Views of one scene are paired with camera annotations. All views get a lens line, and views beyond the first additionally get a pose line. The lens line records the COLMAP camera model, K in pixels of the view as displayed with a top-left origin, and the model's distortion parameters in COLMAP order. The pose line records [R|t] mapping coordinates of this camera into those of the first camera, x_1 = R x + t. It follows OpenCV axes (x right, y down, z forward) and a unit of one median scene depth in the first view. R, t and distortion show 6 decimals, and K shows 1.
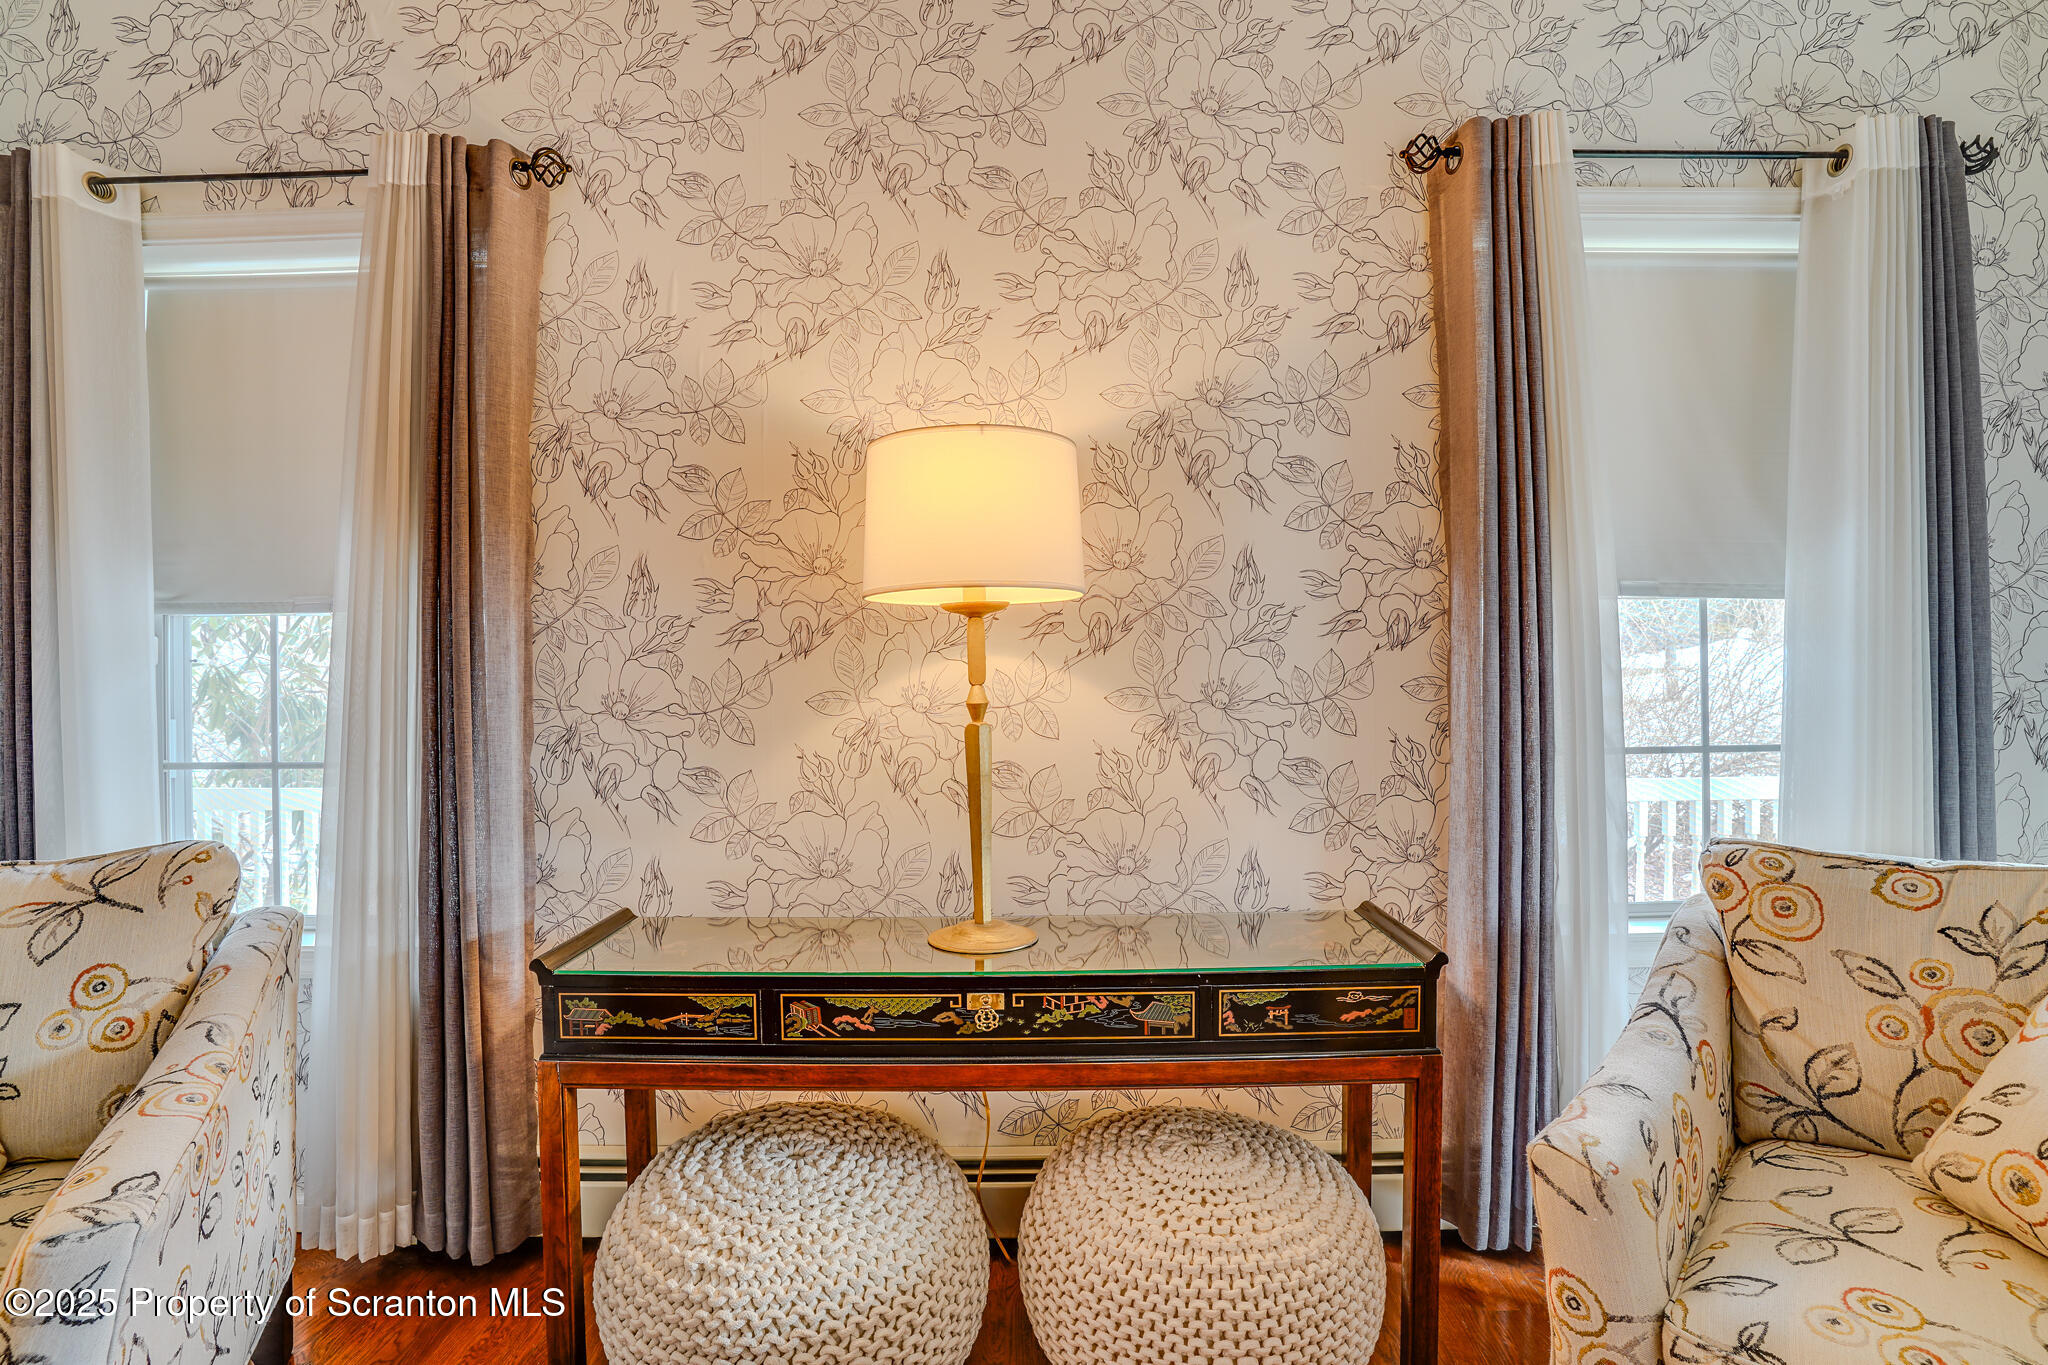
lens RADIAL K [[1052.7, 0, 1021.6], [0, 1052.7, 679.2], [0, 0, 1]] dist [-0.086412, 0.040301]
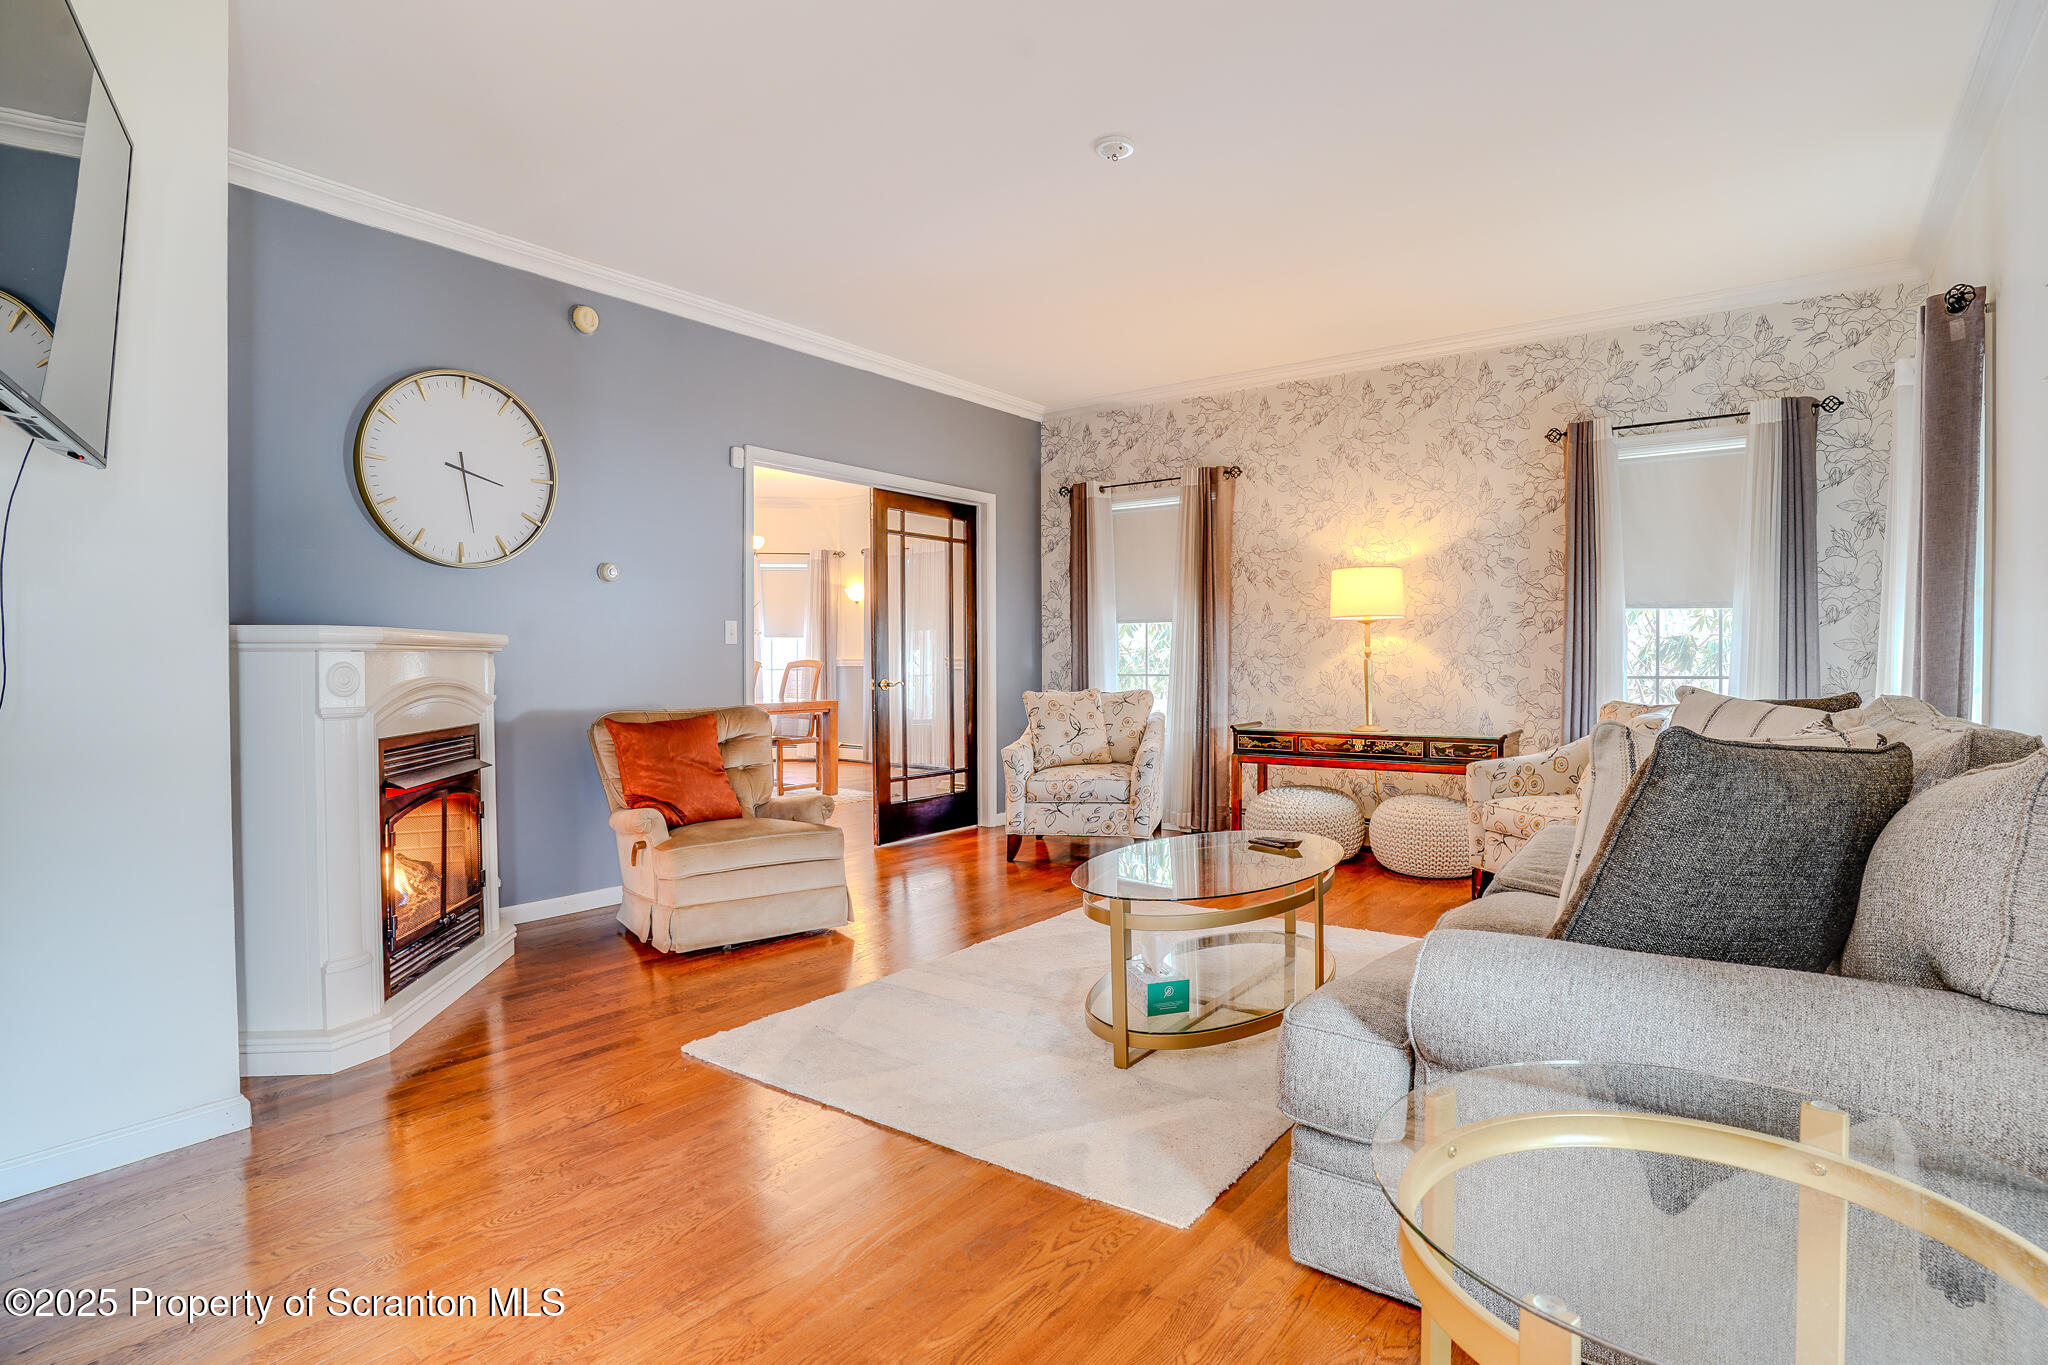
lens RADIAL K [[1052.7, 0, 1021.6], [0, 1052.7, 679.2], [0, 0, 1]] dist [-0.086412, 0.040301]
pose [[0.805297, 0.016965, -0.592628, 0.813131], [-0.001865, 0.999658, 0.026082, 0.019883], [0.592868, -0.019899, 0.805054, -1.751789]]
